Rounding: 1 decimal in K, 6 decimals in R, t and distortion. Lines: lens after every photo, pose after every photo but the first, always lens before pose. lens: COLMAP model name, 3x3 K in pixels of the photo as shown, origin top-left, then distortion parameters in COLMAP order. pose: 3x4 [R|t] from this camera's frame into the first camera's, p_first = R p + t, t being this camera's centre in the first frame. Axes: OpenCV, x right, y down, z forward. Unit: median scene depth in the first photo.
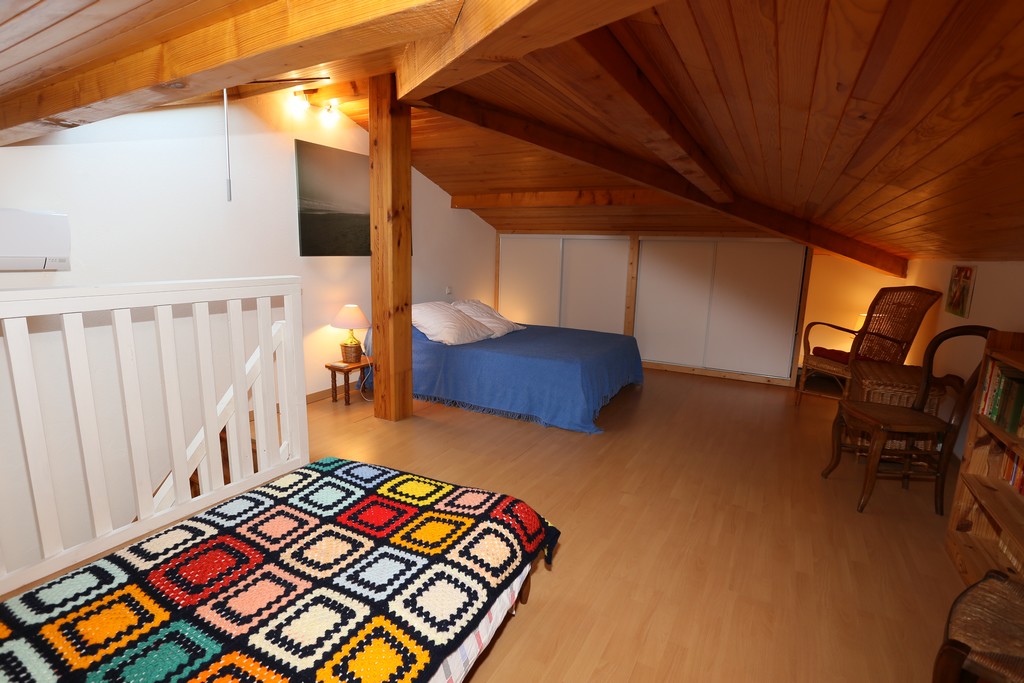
lens RADIAL K [[482.8, 0, 512.0], [0, 482.8, 341.5], [0, 0, 1]] dist [0.000490, 0.000060]
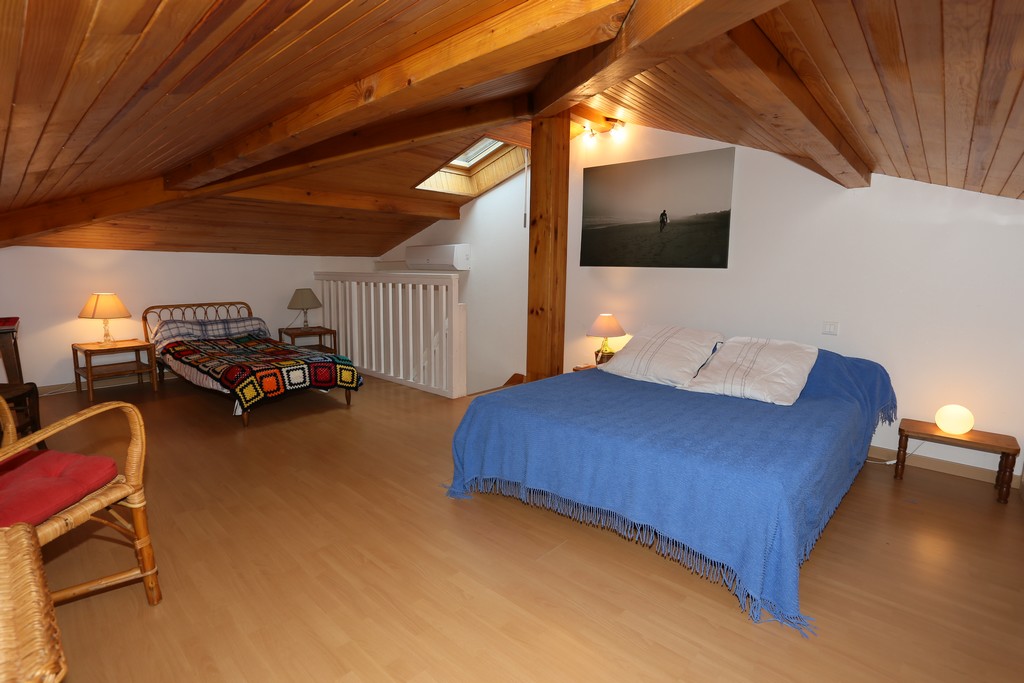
lens RADIAL K [[482.8, 0, 512.0], [0, 482.8, 341.5], [0, 0, 1]] dist [0.000490, 0.000060]
pose [[-0.222823, 0.118982, -0.967571, 0.796402], [-0.191994, 0.967729, 0.163216, -0.166552], [0.955766, 0.222136, -0.192788, 1.155930]]
